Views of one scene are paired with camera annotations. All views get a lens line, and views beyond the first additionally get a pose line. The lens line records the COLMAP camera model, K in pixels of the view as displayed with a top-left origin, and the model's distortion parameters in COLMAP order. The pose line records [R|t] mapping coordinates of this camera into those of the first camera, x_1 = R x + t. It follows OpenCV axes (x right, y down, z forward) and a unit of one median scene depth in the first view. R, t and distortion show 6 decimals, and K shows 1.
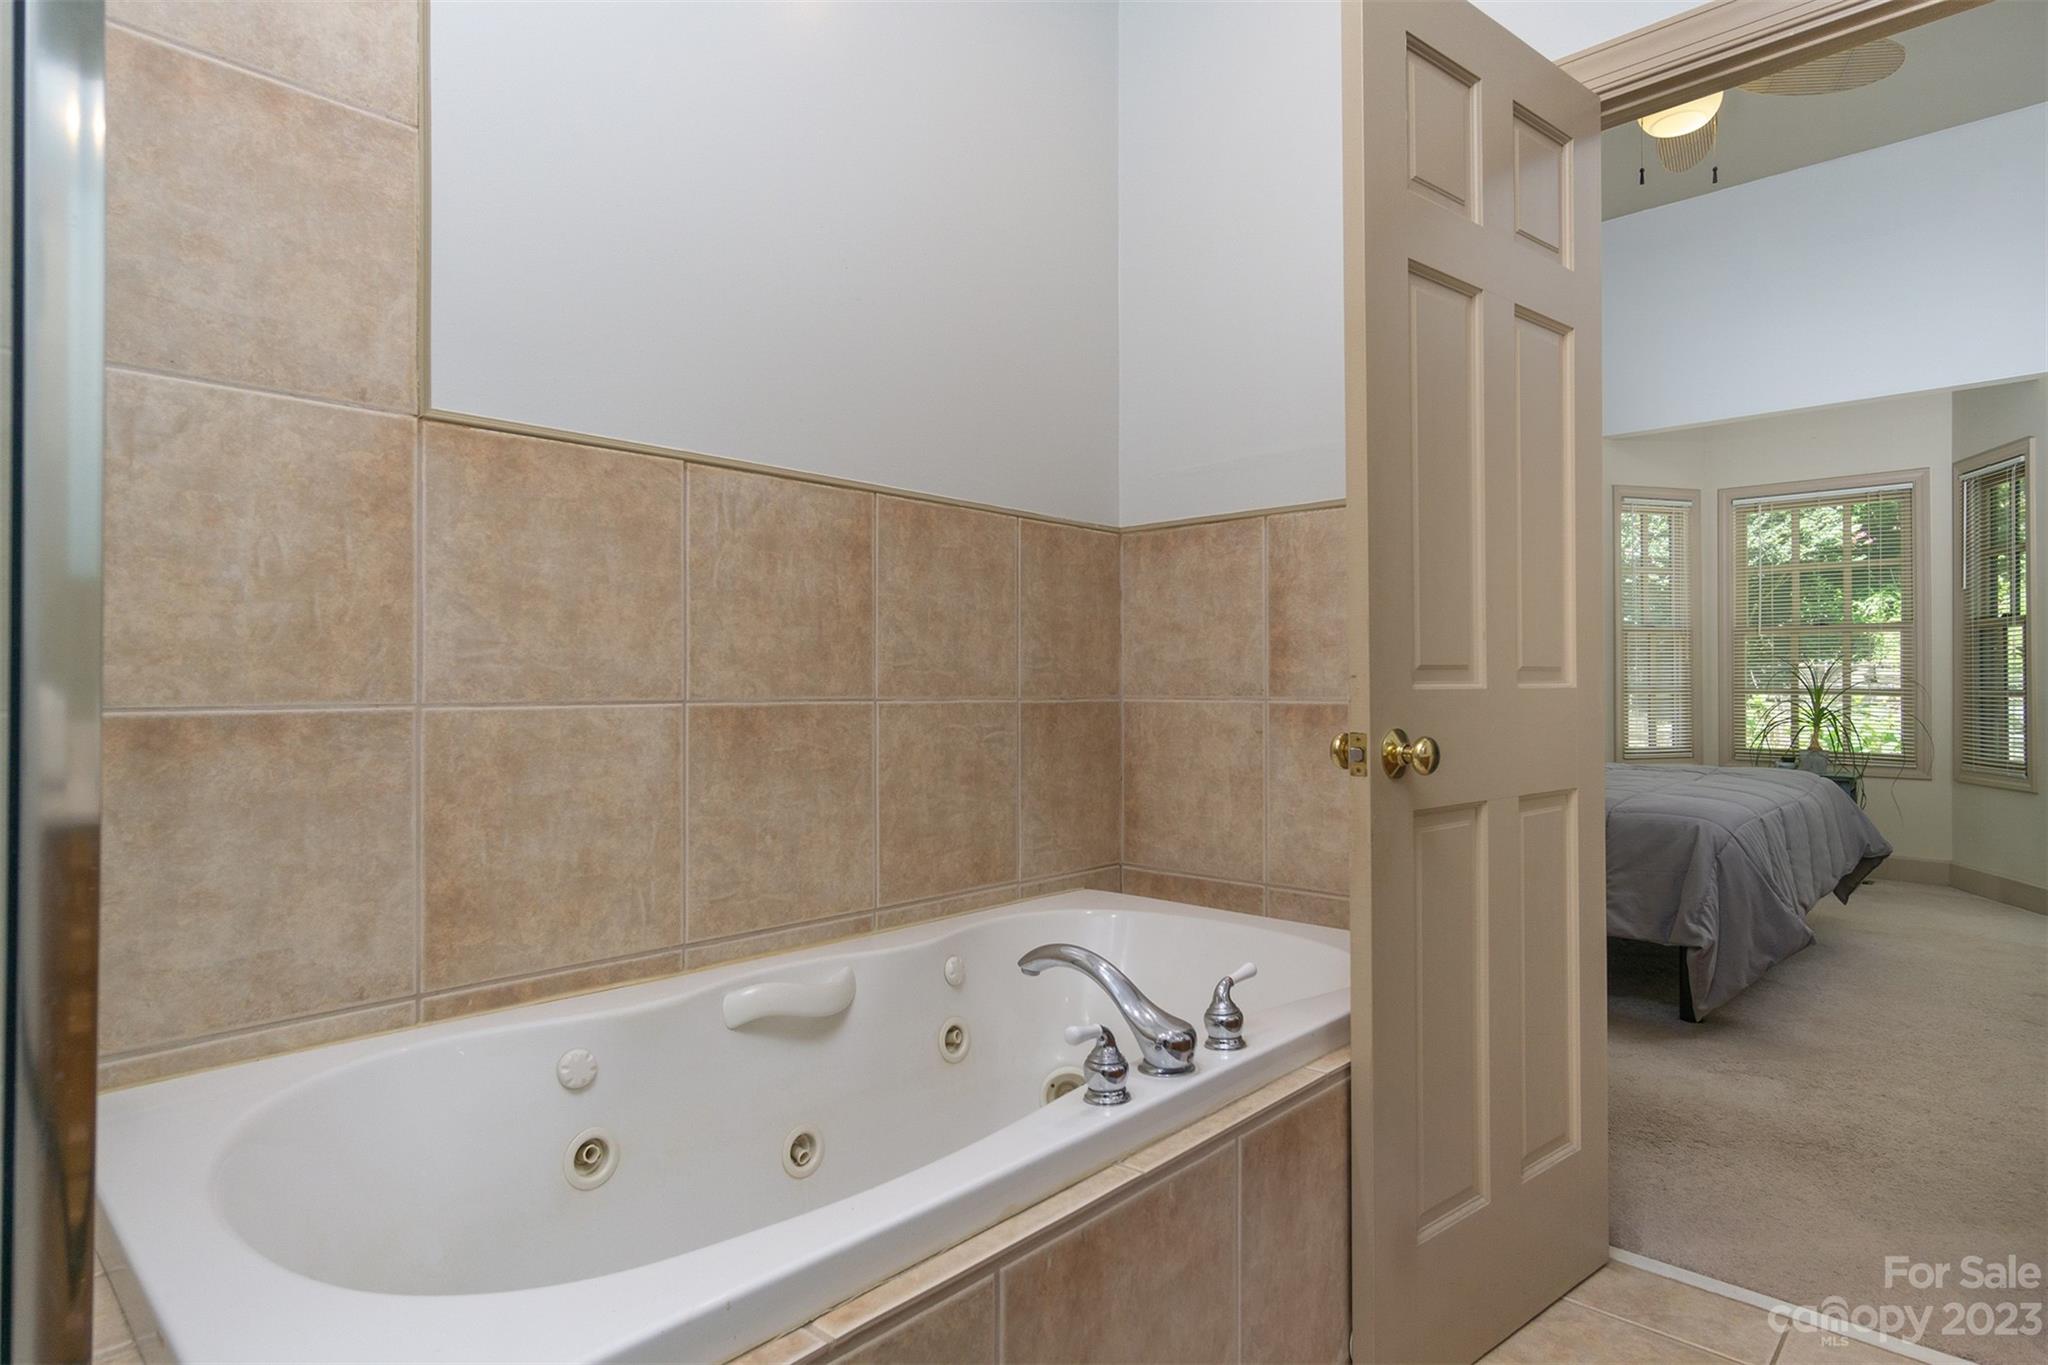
lens RADIAL K [[1082.8, 0, 1028.7], [0, 1082.8, 677.0], [0, 0, 1]] dist [0.006338, 0.000013]
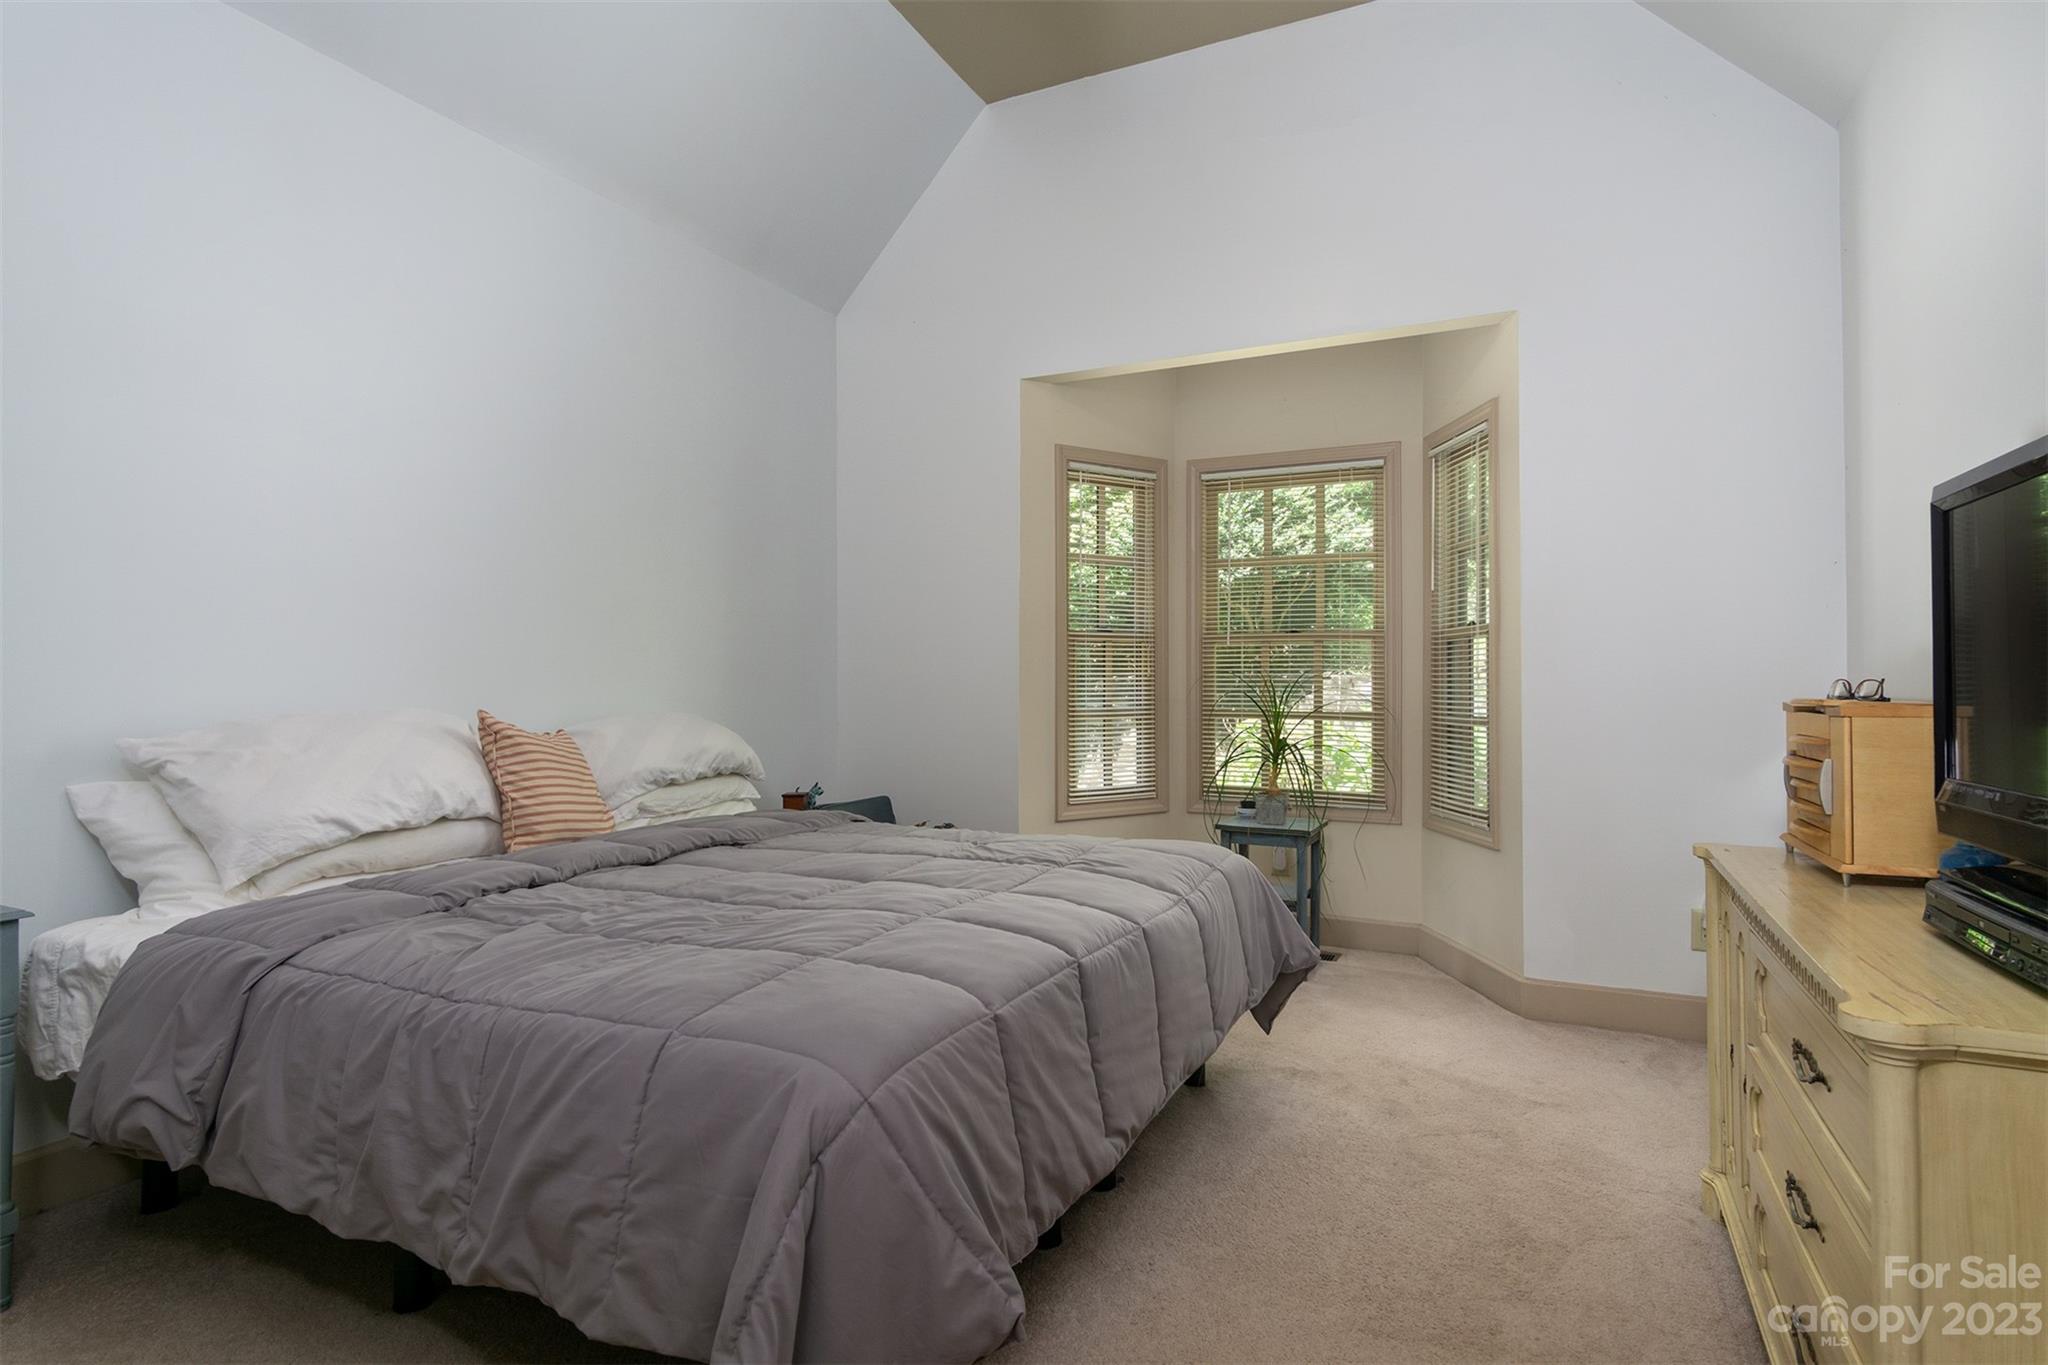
lens RADIAL K [[1082.8, 0, 1026.0], [0, 1082.8, 687.2], [0, 0, 1]] dist [0.006338, 0.000013]
pose [[0.953950, -0.000361, 0.299965, 0.304087], [-0.002940, 0.999940, 0.010553, -0.015583], [-0.299951, -0.010949, 0.953892, 0.296002]]
